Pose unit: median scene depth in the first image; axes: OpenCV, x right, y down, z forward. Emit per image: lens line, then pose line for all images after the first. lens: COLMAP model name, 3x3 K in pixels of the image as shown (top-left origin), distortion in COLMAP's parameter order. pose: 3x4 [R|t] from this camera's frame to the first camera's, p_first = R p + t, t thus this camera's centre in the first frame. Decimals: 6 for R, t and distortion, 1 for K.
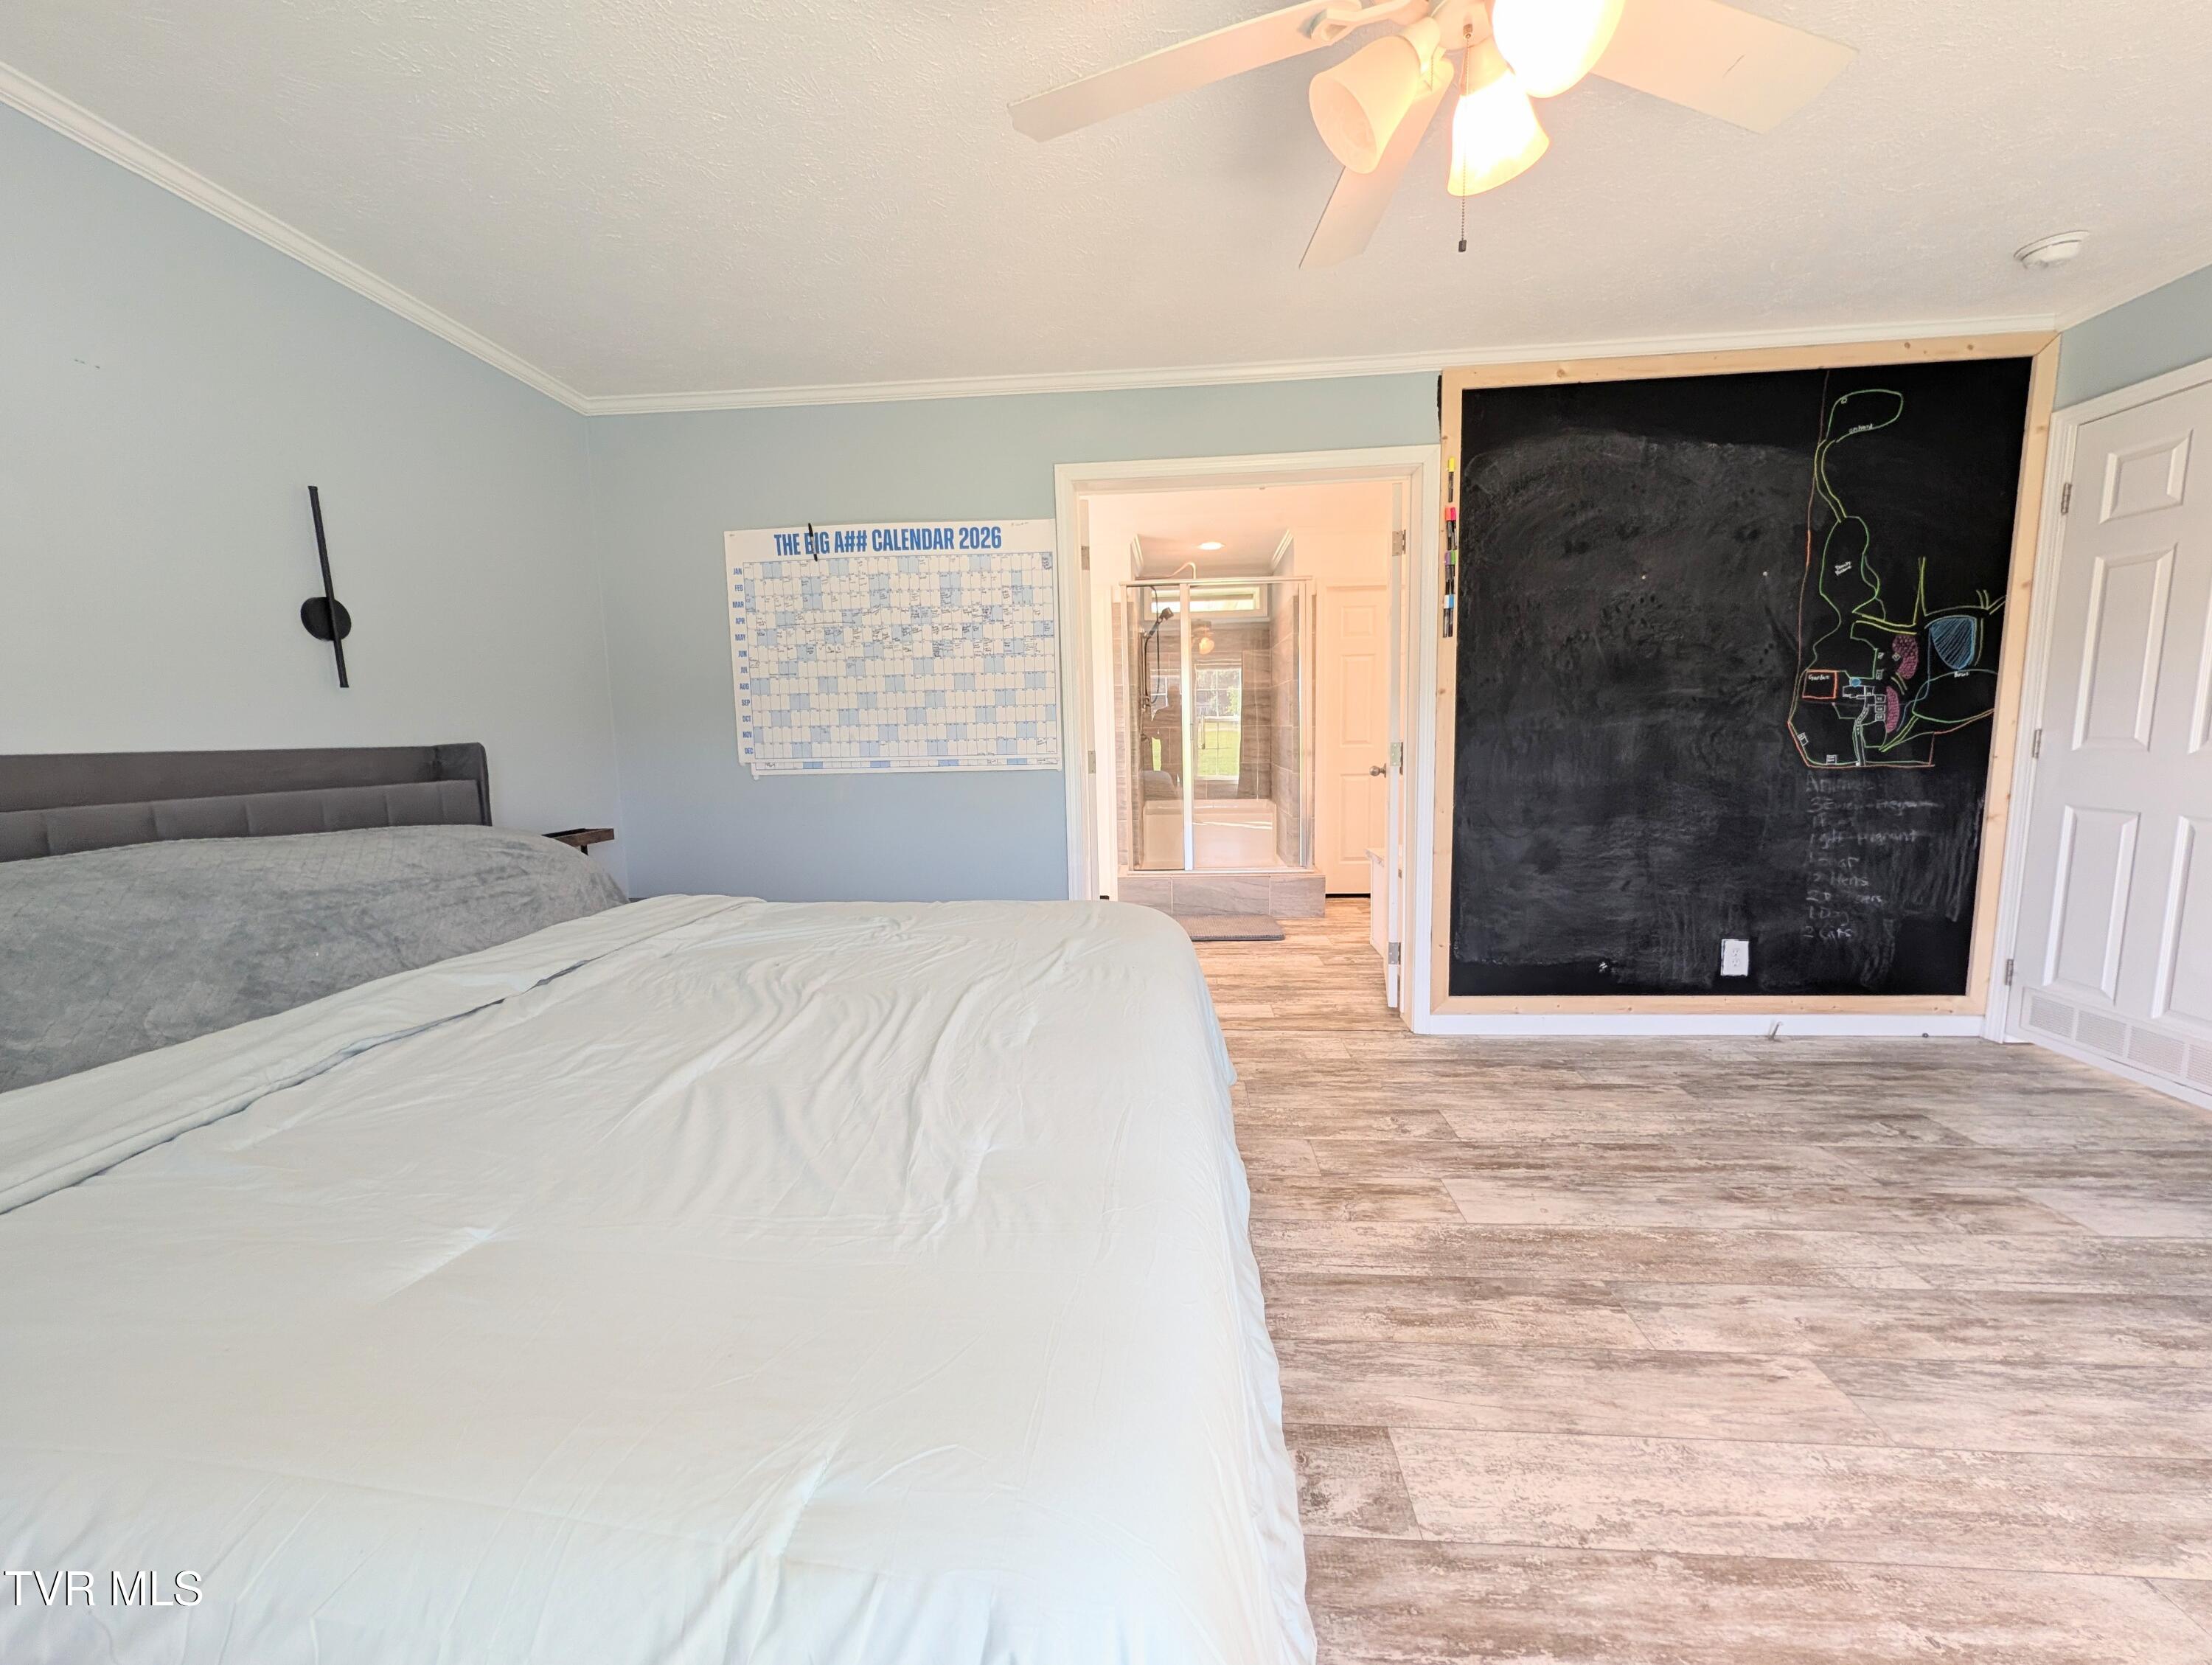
lens RADIAL K [[848.4, 0, 1096.8], [0, 848.4, 869.0], [0, 0, 1]] dist [-0.001749, 0.000292]
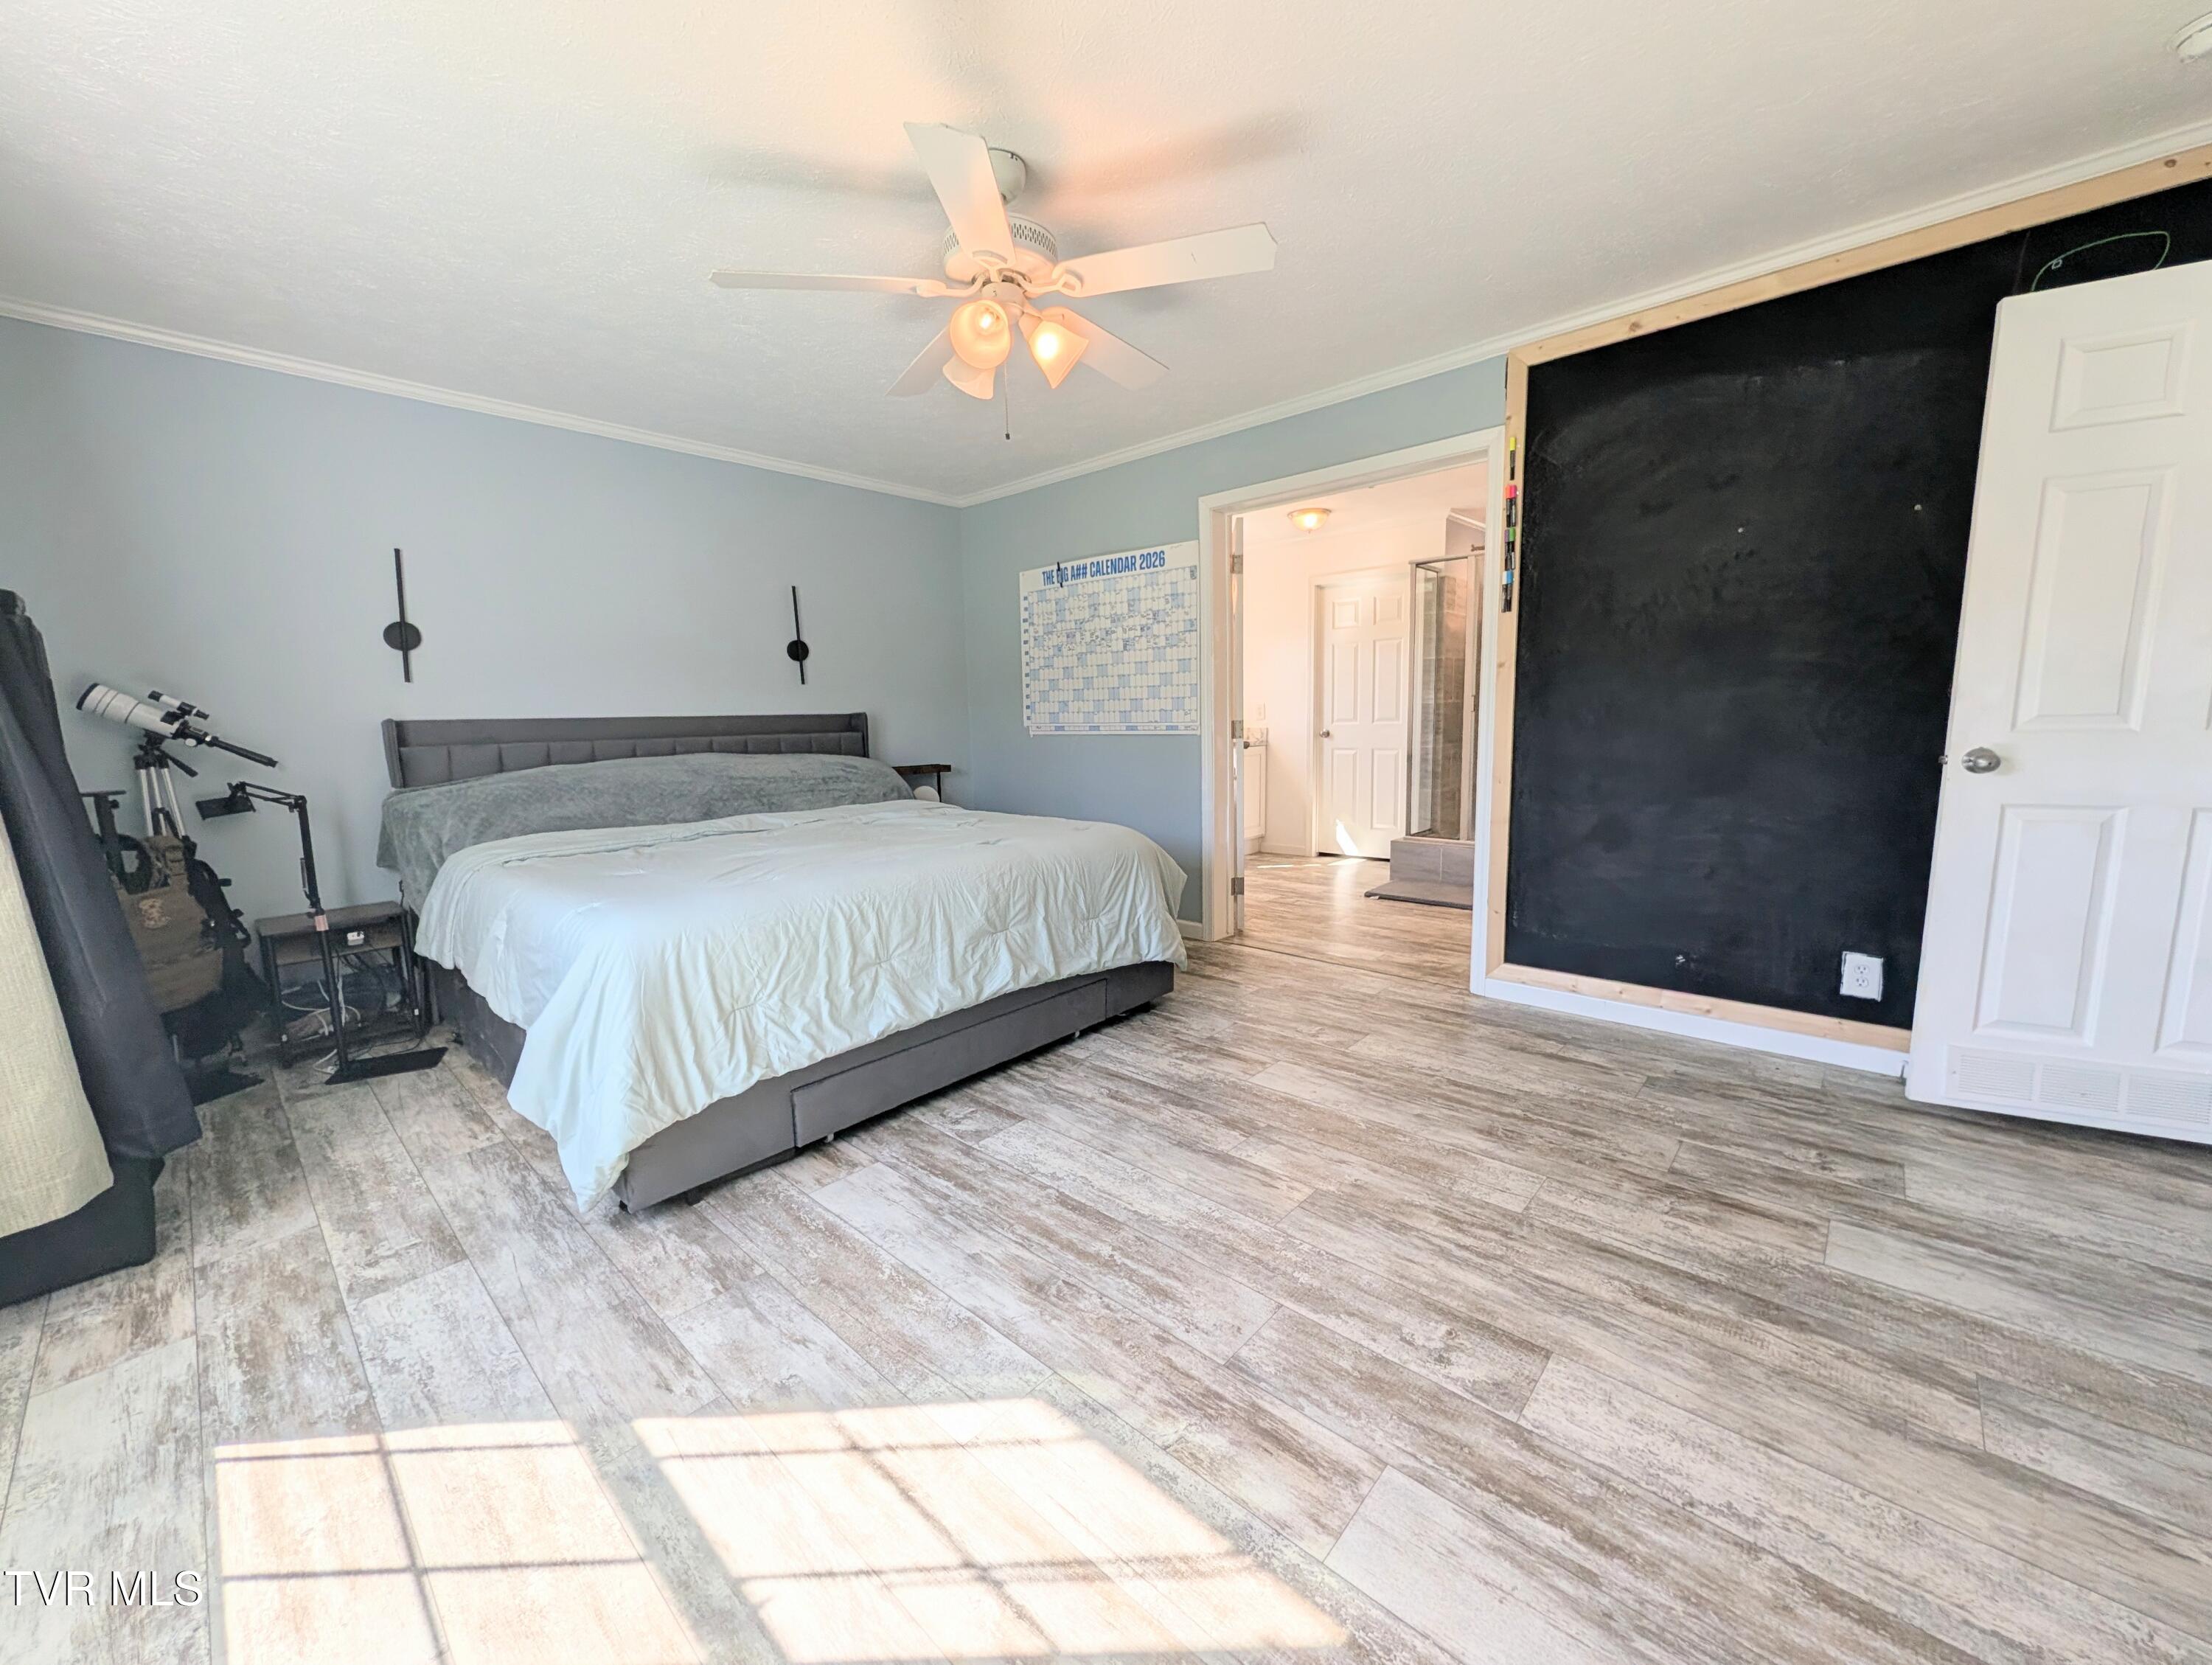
lens RADIAL K [[832.7, 0, 1096.6], [0, 832.7, 880.8], [0, 0, 1]] dist [-0.001584, 0.001347]
pose [[0.788973, 0.125027, -0.601573, 0.699007], [-0.094961, 0.992127, 0.081653, 0.017596], [0.607046, -0.007296, 0.794633, -0.119464]]
